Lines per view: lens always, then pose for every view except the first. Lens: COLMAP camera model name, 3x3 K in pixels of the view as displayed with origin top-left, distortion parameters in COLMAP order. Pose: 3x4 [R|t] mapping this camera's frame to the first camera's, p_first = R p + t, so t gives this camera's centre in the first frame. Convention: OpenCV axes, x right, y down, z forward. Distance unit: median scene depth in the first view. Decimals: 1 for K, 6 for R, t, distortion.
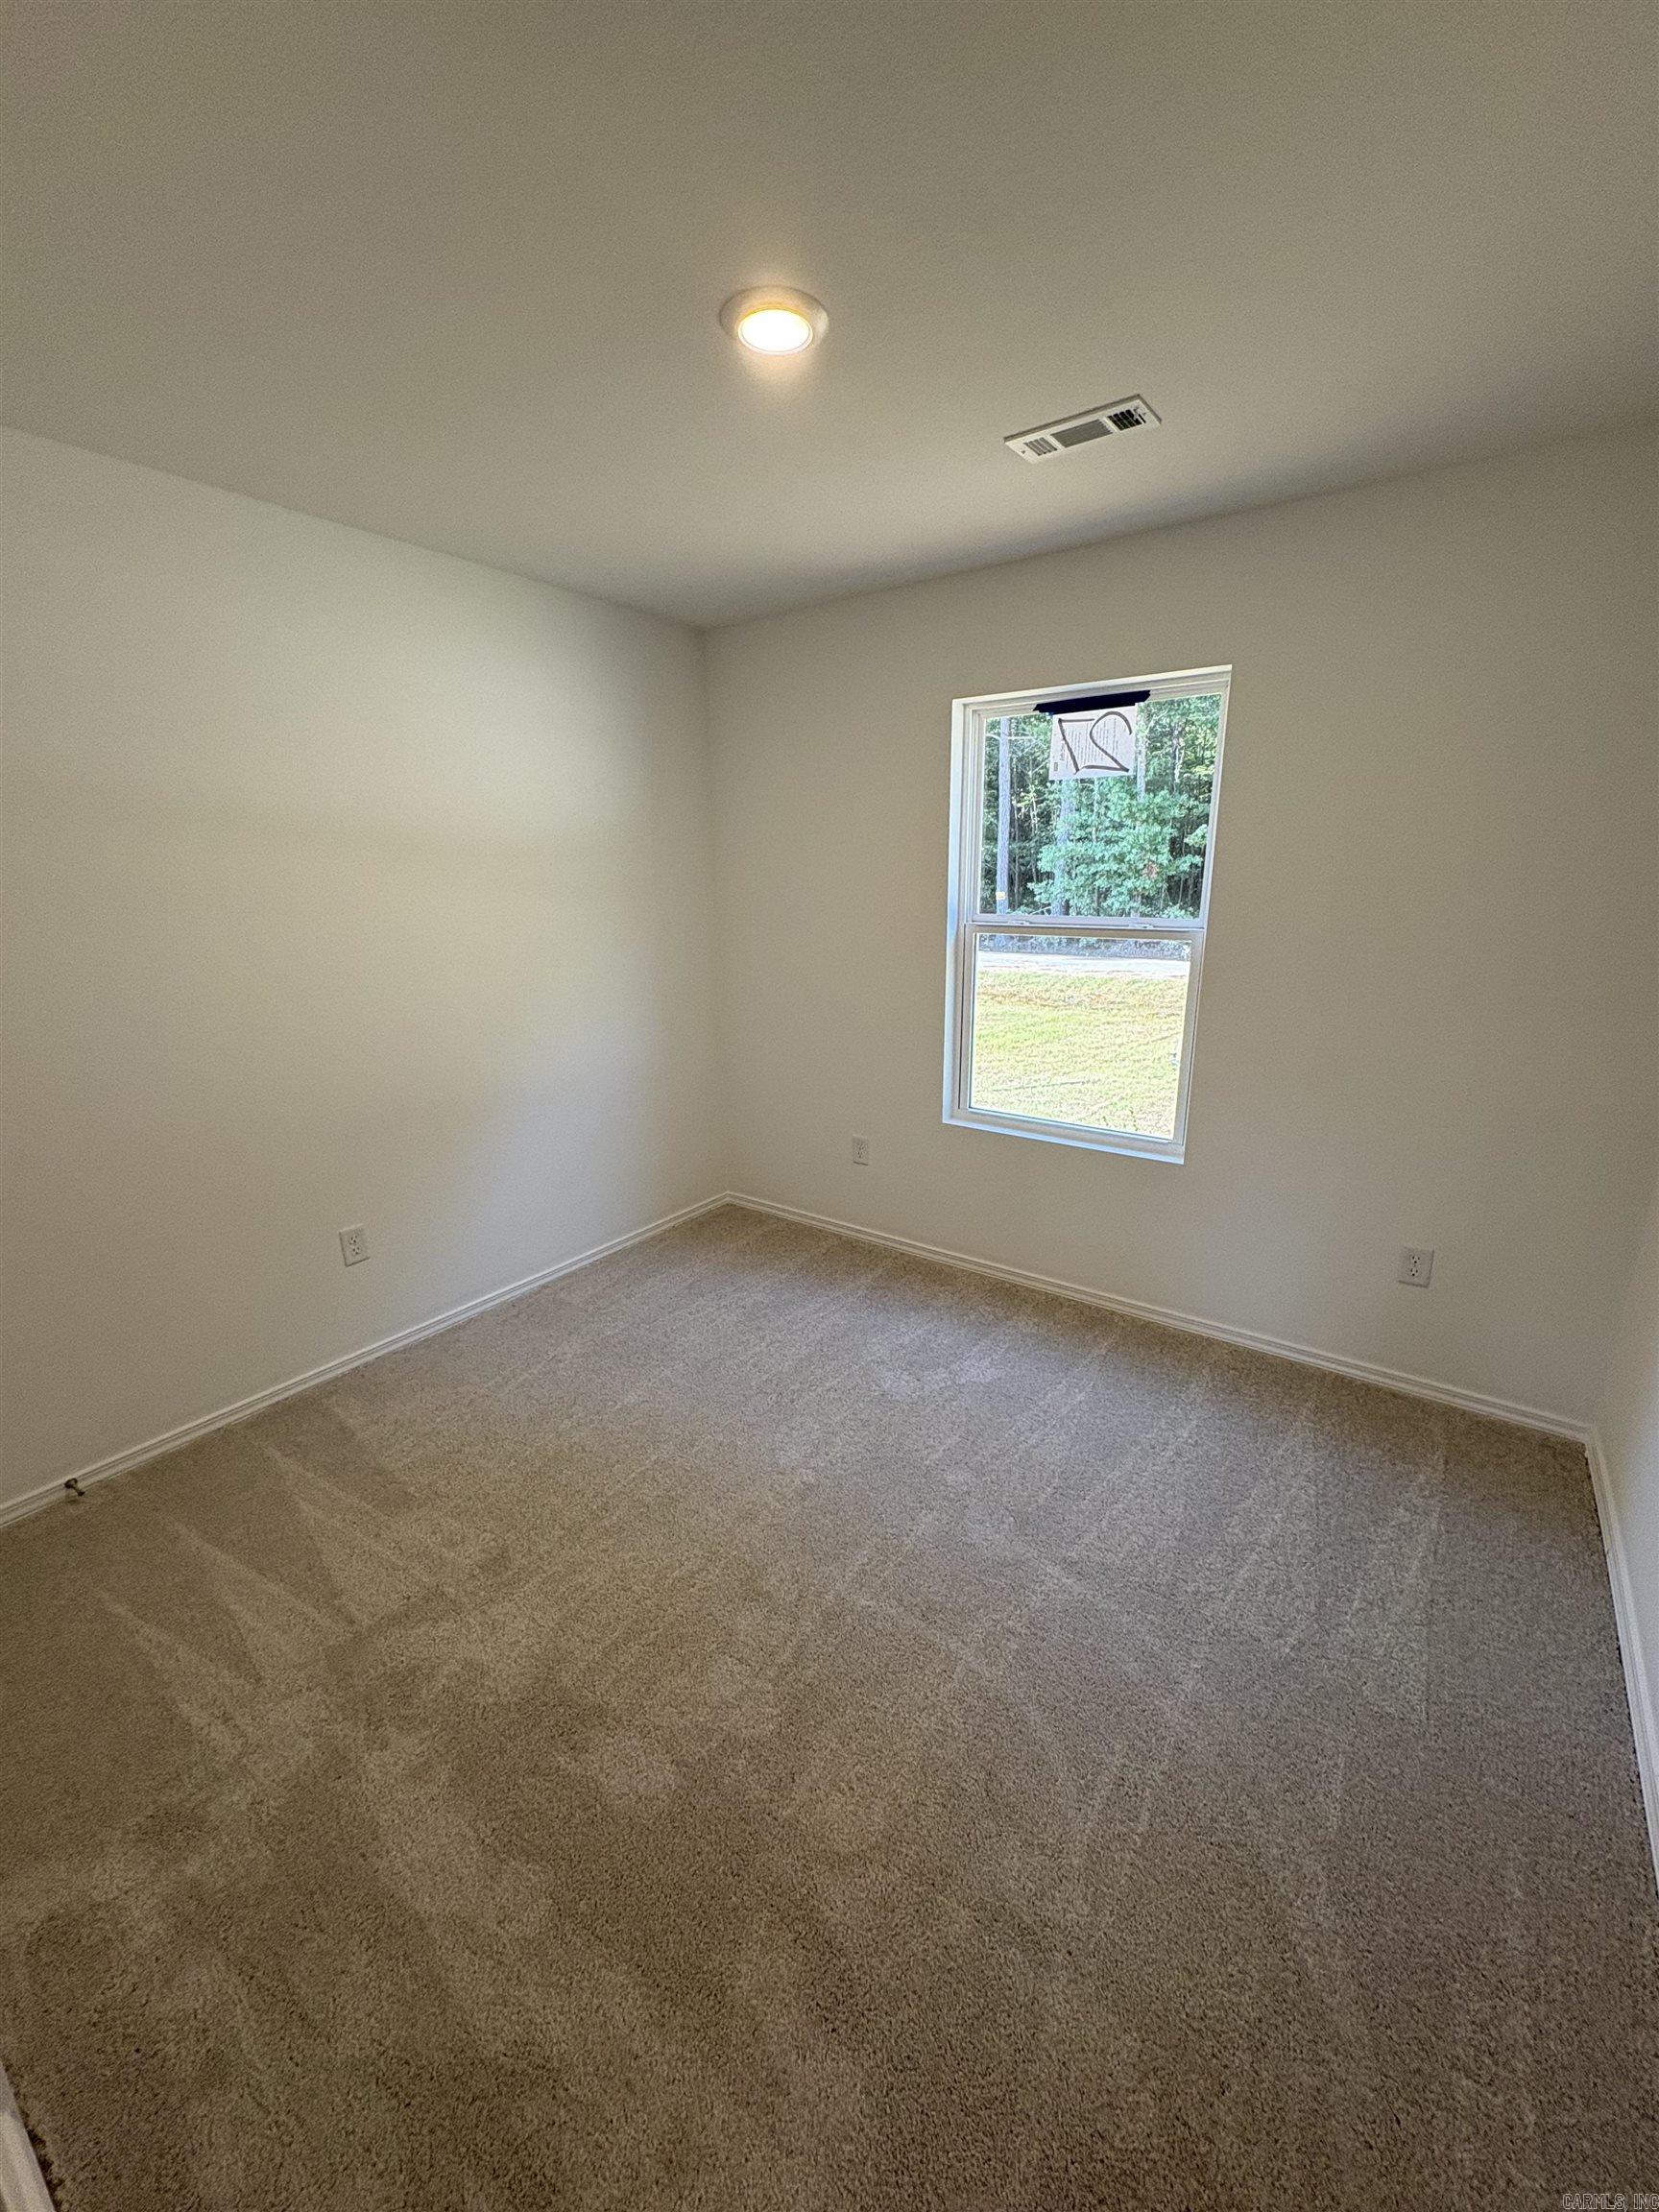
lens RADIAL K [[882.1, 0, 829.9], [0, 882.1, 1122.8], [0, 0, 1]] dist [0.000093, -0.000132]
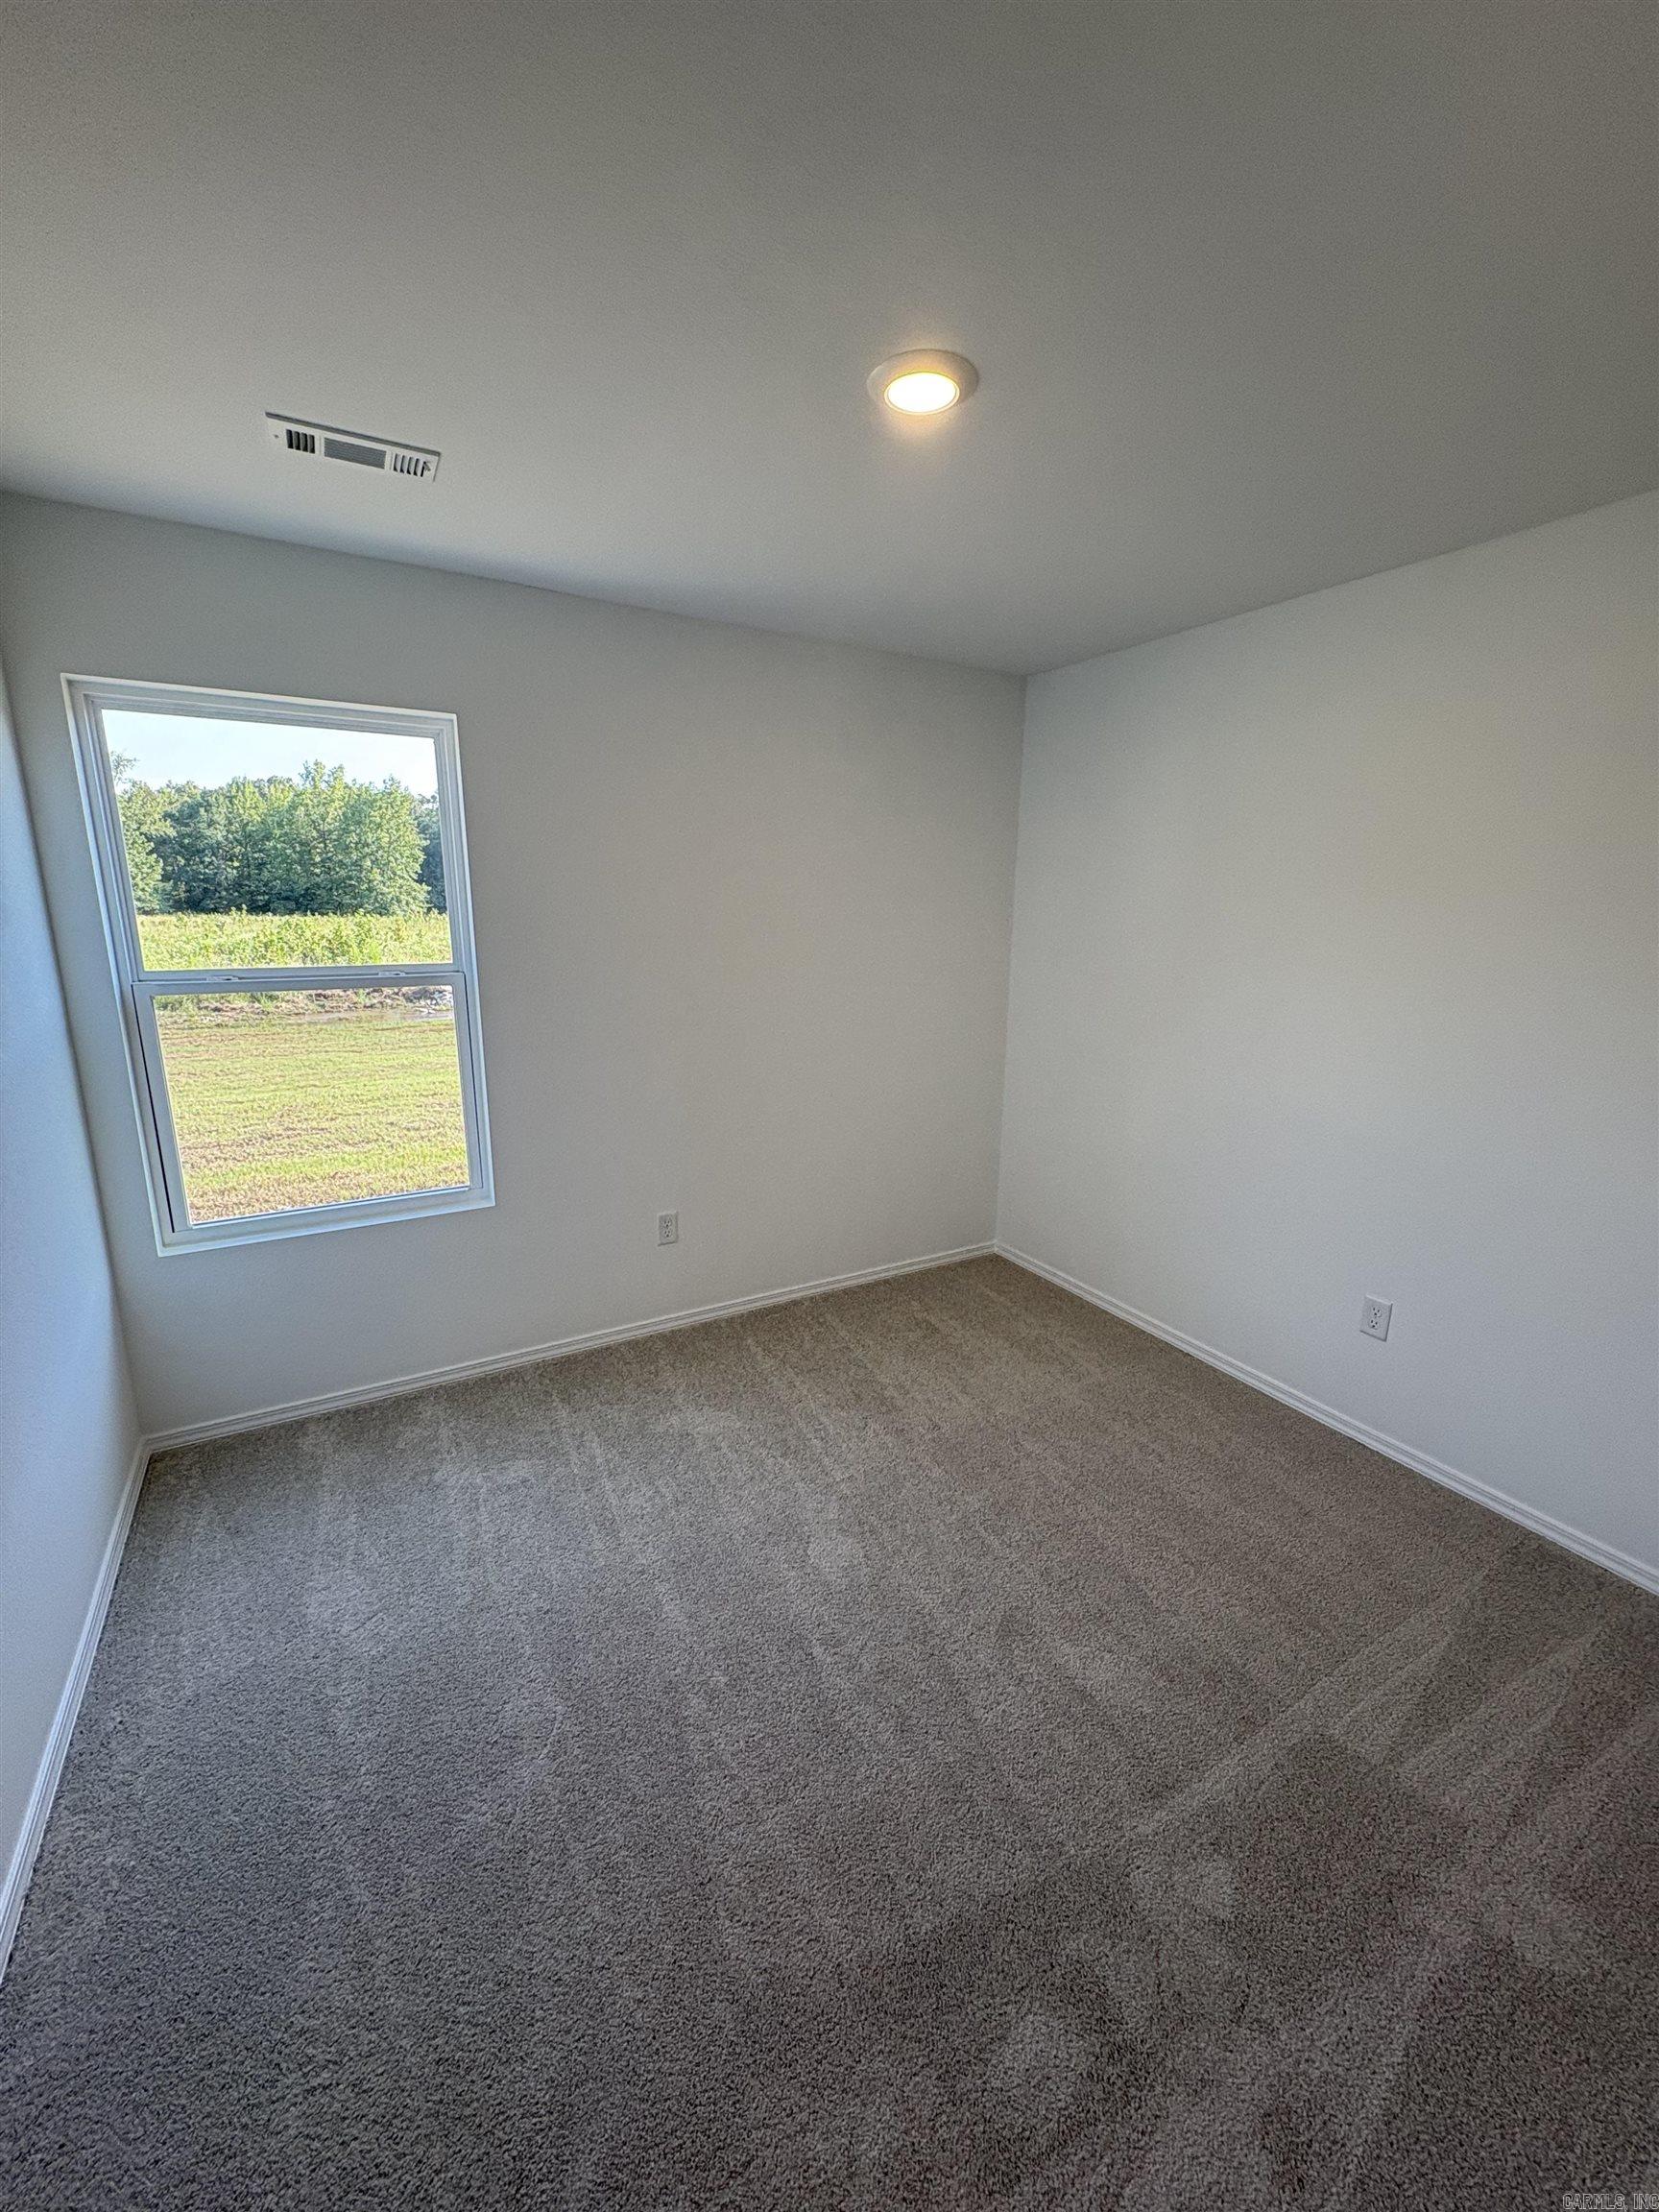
lens RADIAL K [[882.1, 0, 832.3], [0, 882.1, 1091.6], [0, 0, 1]] dist [0.000093, -0.000132]
pose [[0.404172, -0.172758, 0.898220, -0.435572], [0.242552, 0.967089, 0.076862, -0.083513], [-0.881937, 0.186800, 0.432773, 0.274479]]
